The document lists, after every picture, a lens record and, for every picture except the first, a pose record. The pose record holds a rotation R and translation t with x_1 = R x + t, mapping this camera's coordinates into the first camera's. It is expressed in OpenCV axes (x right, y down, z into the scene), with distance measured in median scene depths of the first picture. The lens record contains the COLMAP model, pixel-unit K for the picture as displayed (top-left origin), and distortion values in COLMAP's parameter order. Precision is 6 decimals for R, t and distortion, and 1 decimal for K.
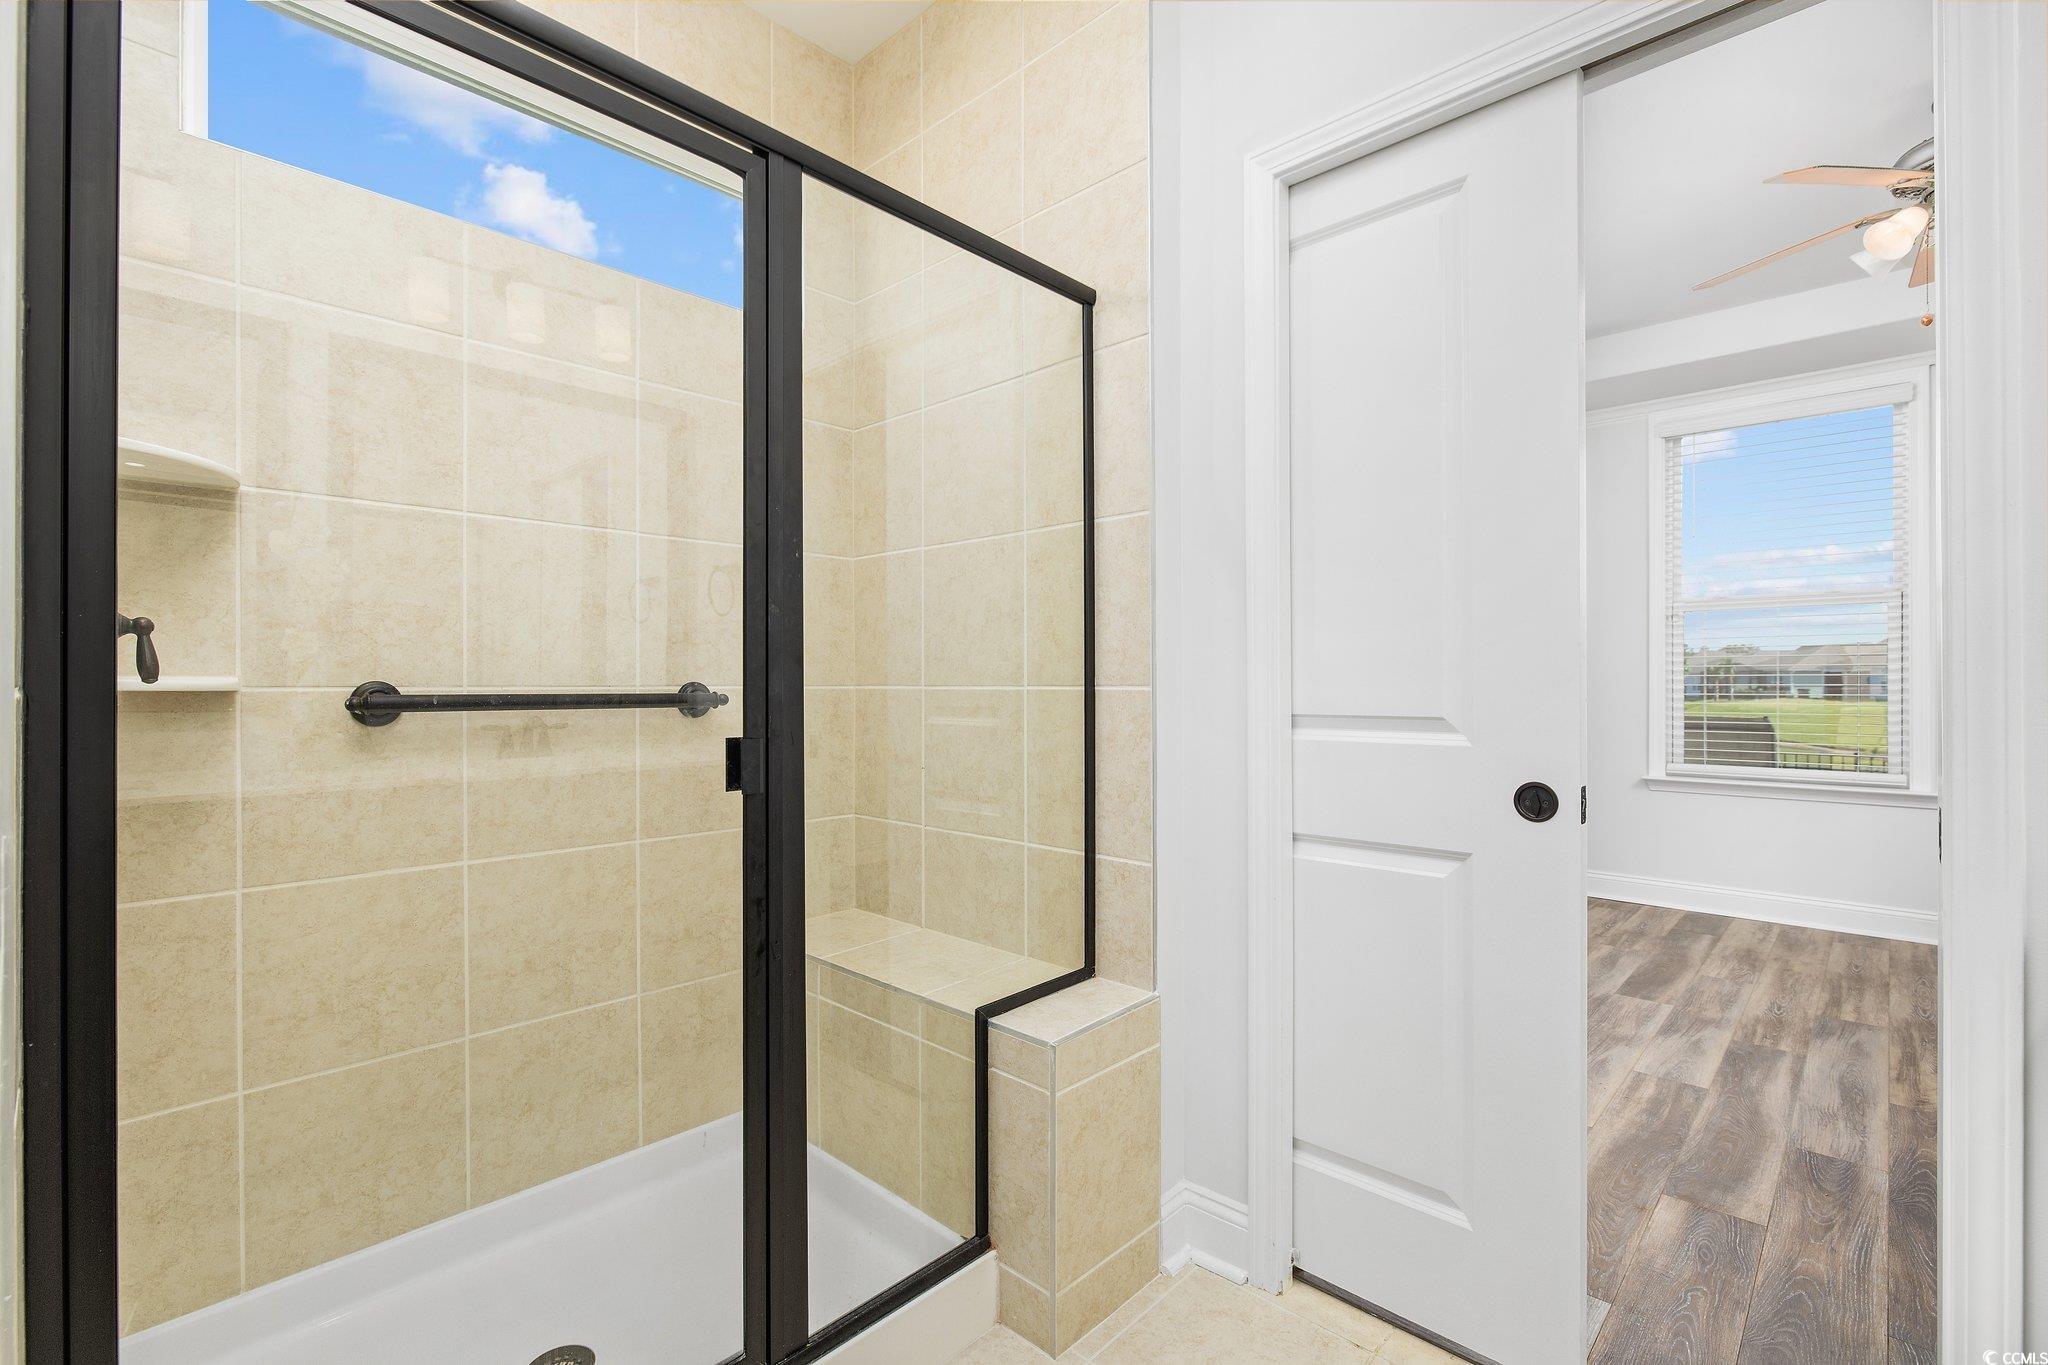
lens RADIAL K [[942.8, 0, 1022.1], [0, 942.8, 679.2], [0, 0, 1]] dist [-0.001897, 0.001865]
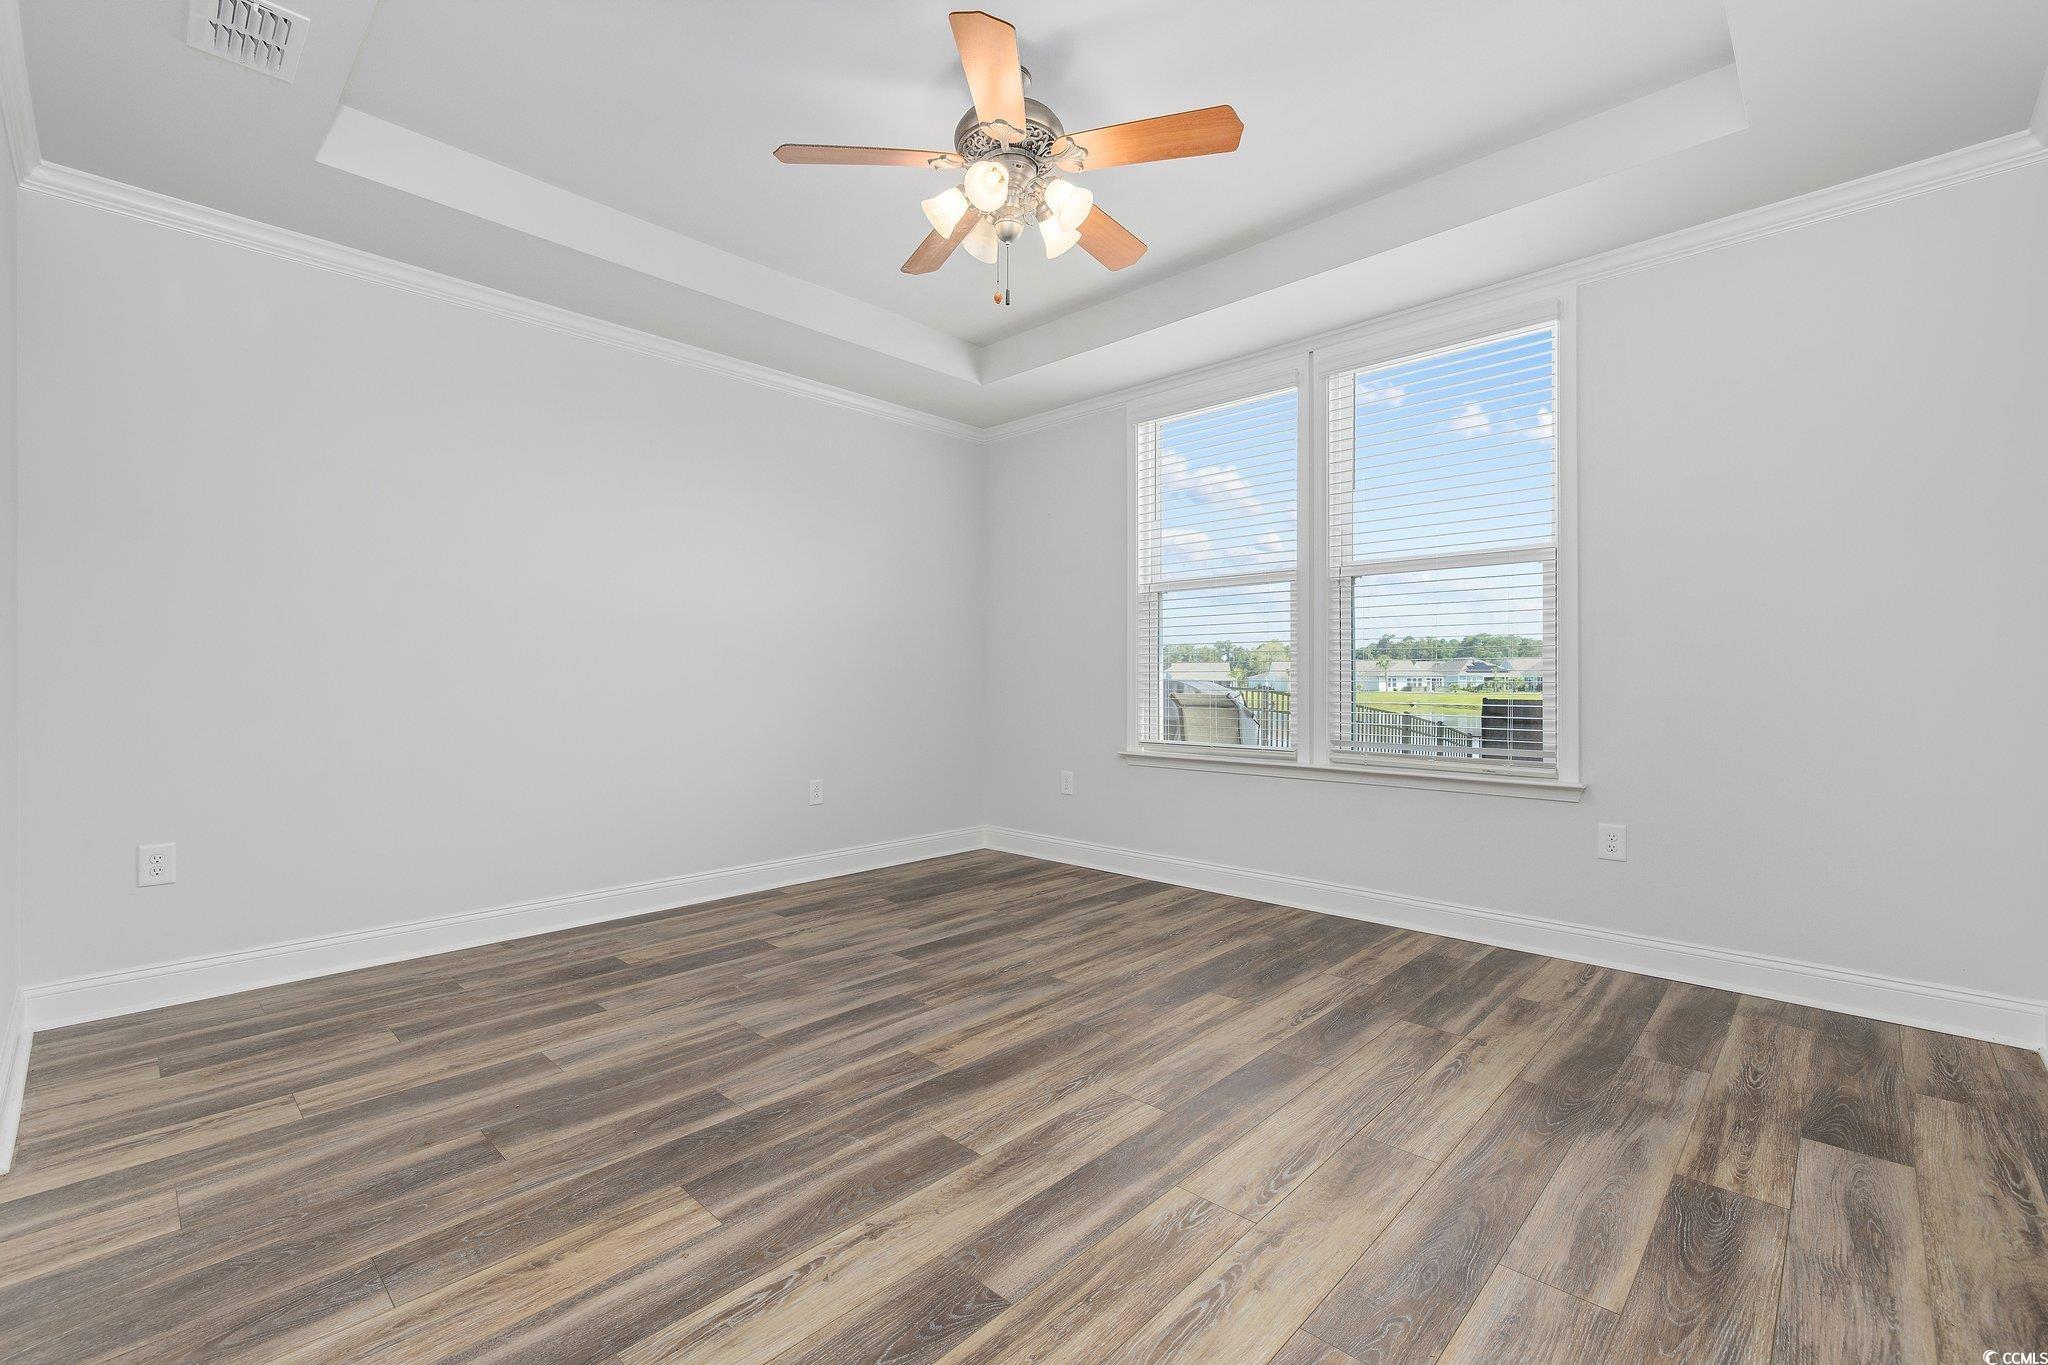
lens RADIAL K [[869.2, 0, 1011.7], [0, 869.2, 676.2], [0, 0, 1]] dist [0.000120, -0.000089]
pose [[0.999332, -0.009549, -0.035272, 0.965643], [0.009303, 0.999931, -0.007142, 0.037796], [0.035337, 0.006809, 0.999352, 0.034824]]
